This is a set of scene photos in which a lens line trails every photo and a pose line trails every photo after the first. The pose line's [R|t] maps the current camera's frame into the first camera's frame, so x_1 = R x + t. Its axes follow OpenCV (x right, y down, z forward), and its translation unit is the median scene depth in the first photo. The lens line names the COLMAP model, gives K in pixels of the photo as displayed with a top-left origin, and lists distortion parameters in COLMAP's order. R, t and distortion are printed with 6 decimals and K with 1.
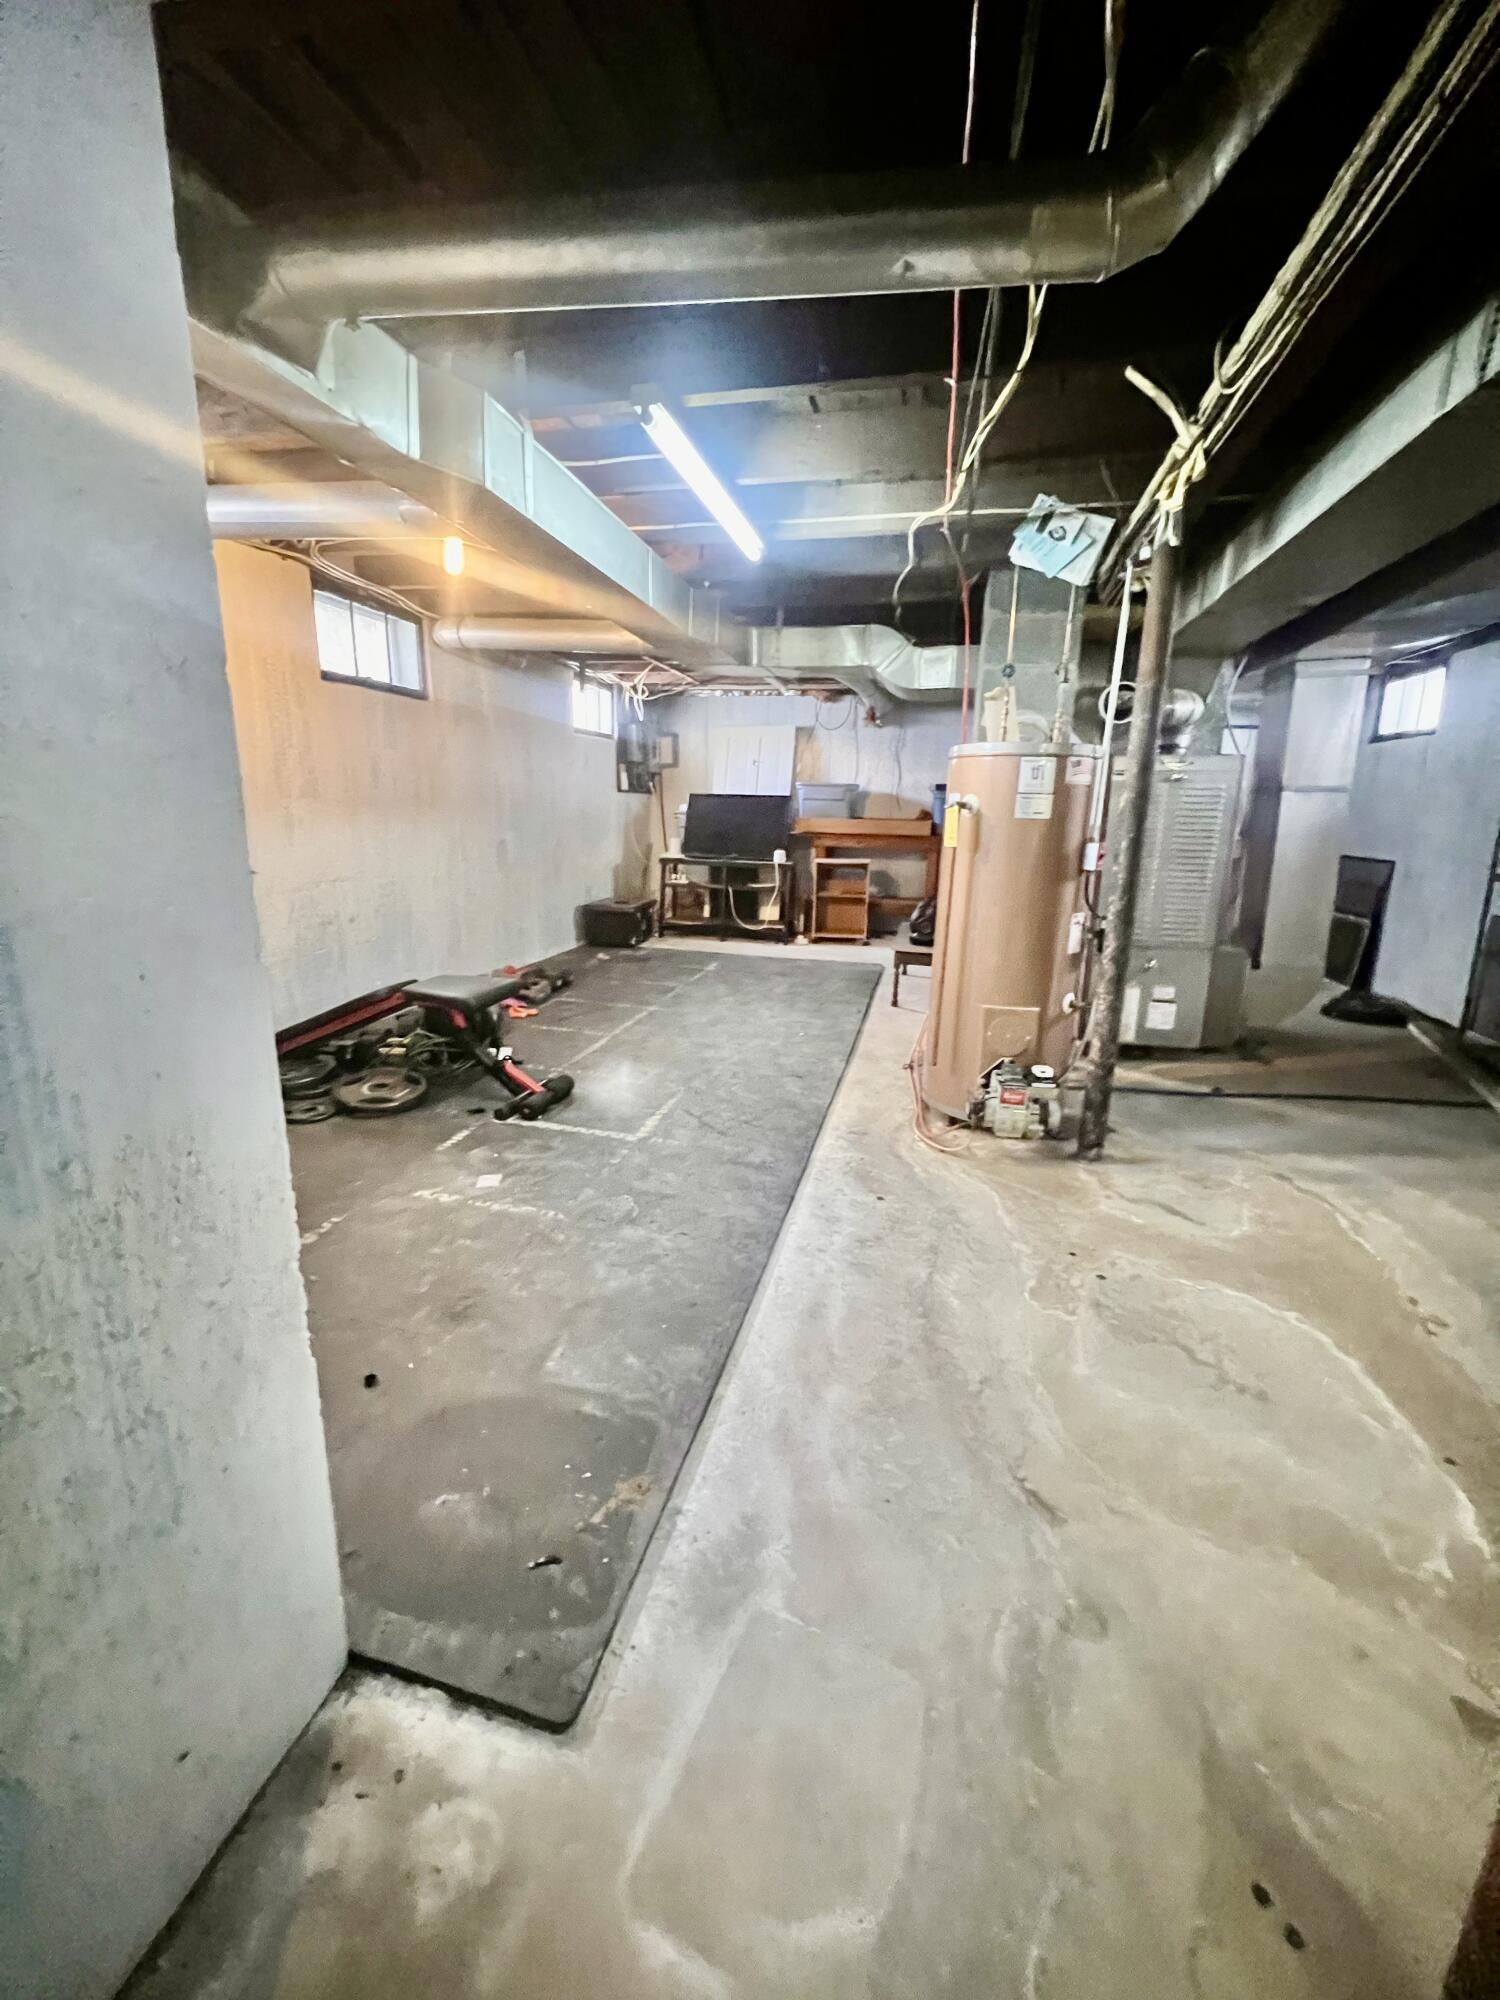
lens RADIAL K [[795.6, 0, 753.2], [0, 795.6, 997.6], [0, 0, 1]] dist [-0.001240, -0.000024]
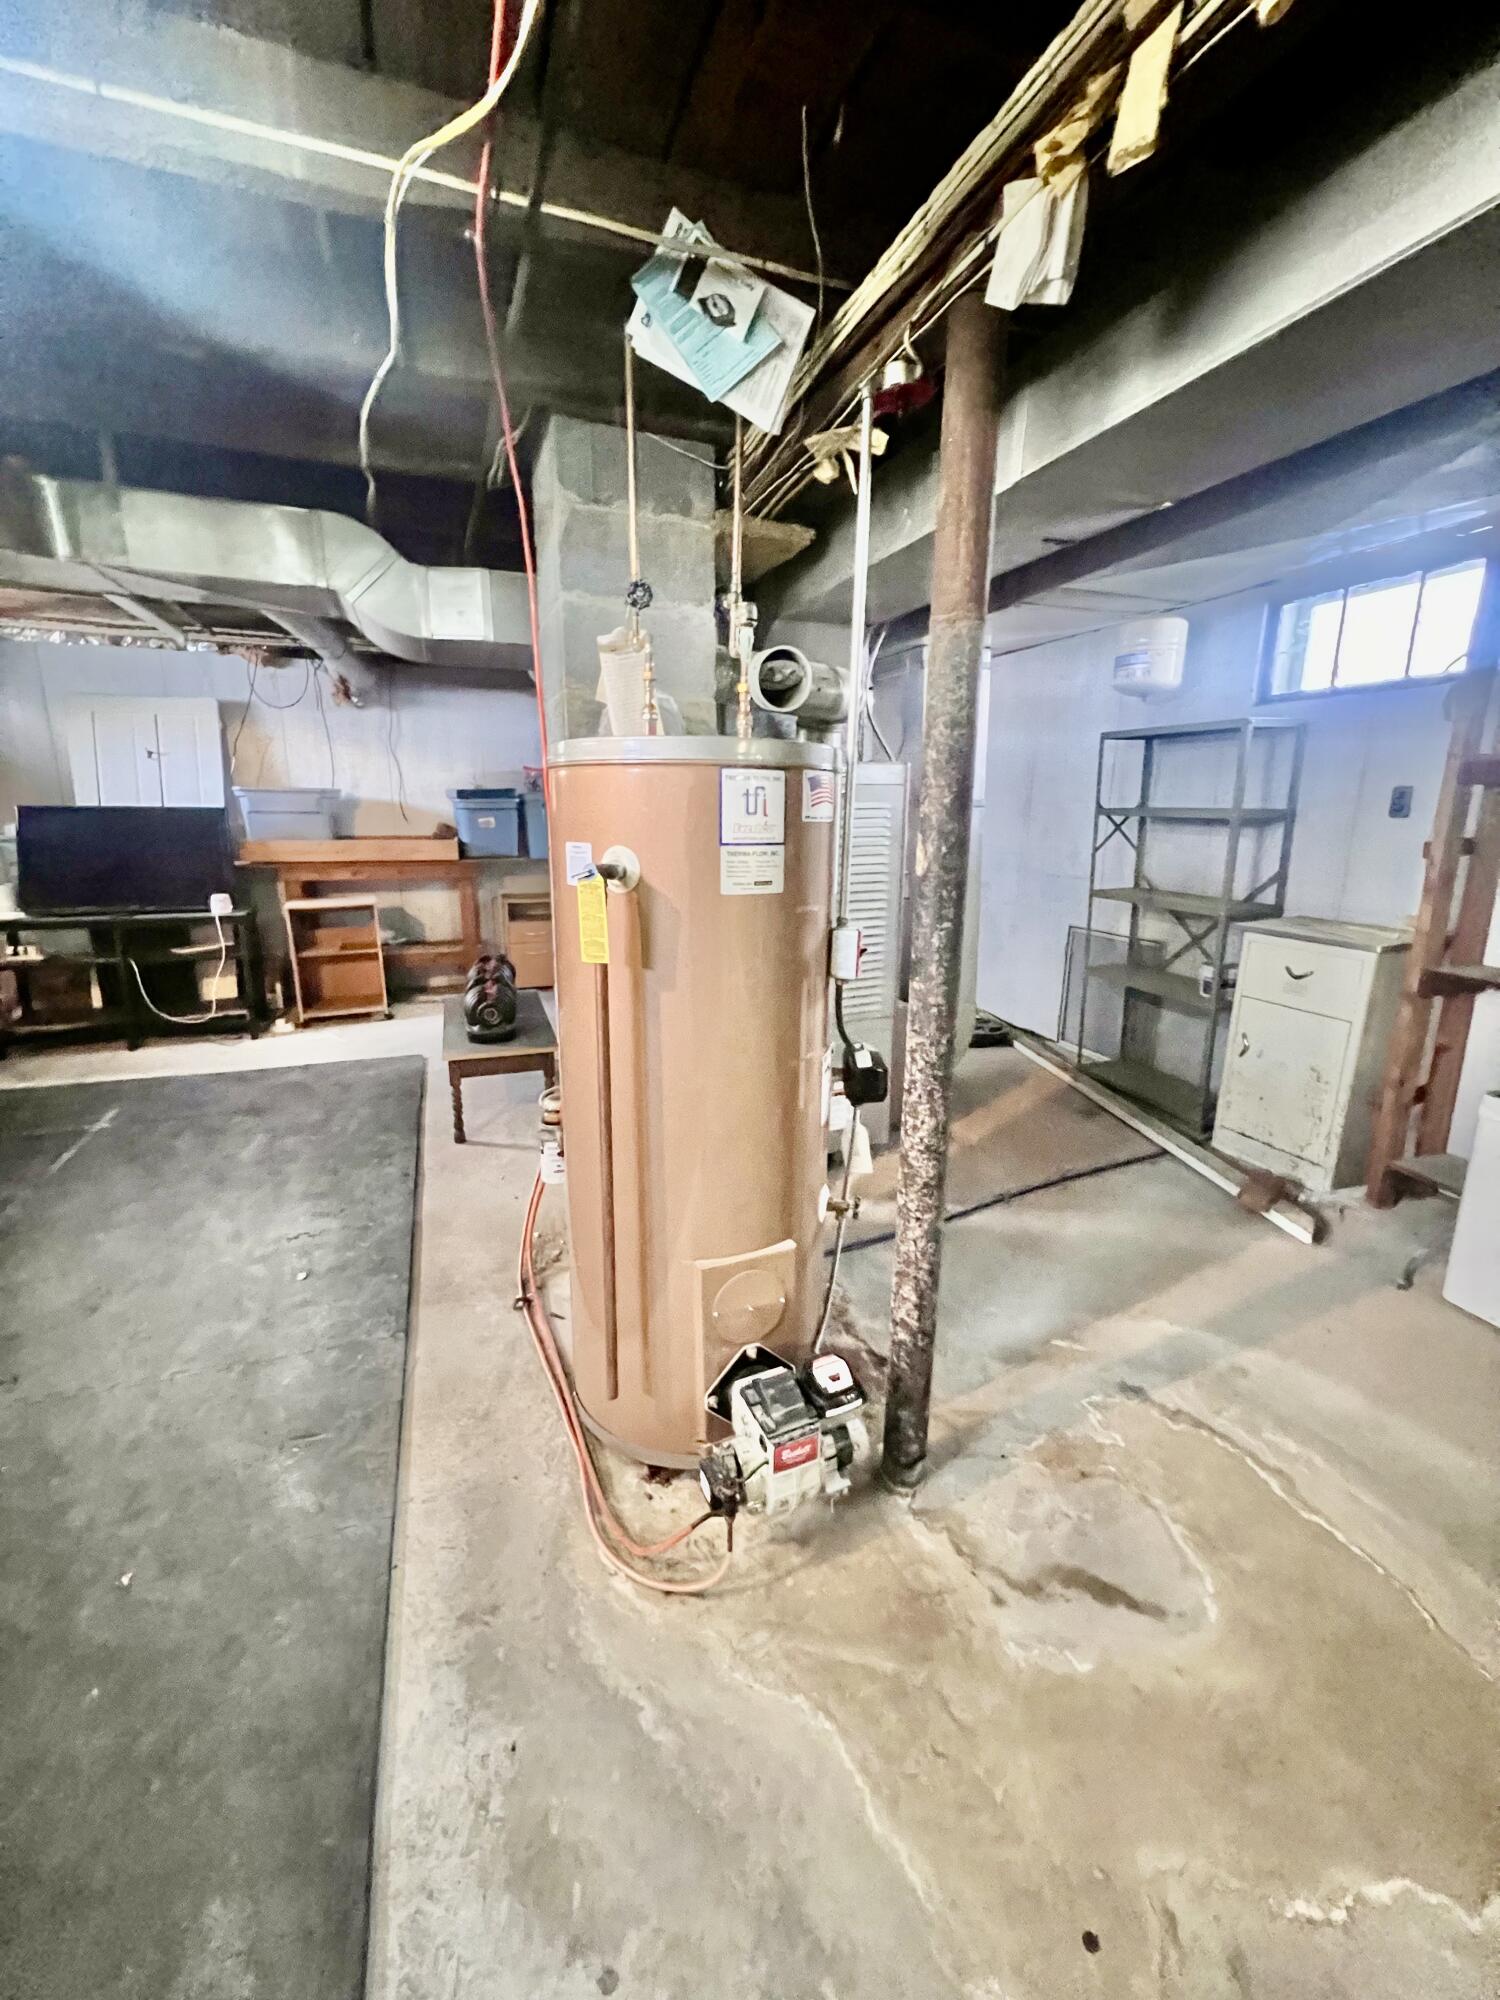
lens RADIAL K [[795.6, 0, 753.2], [0, 795.6, 997.6], [0, 0, 1]] dist [-0.001240, -0.000024]
pose [[0.827866, -0.145016, 0.541856, 0.048303], [0.140560, 0.988815, 0.049883, -0.119404], [-0.543029, 0.034867, 0.838990, 0.377548]]
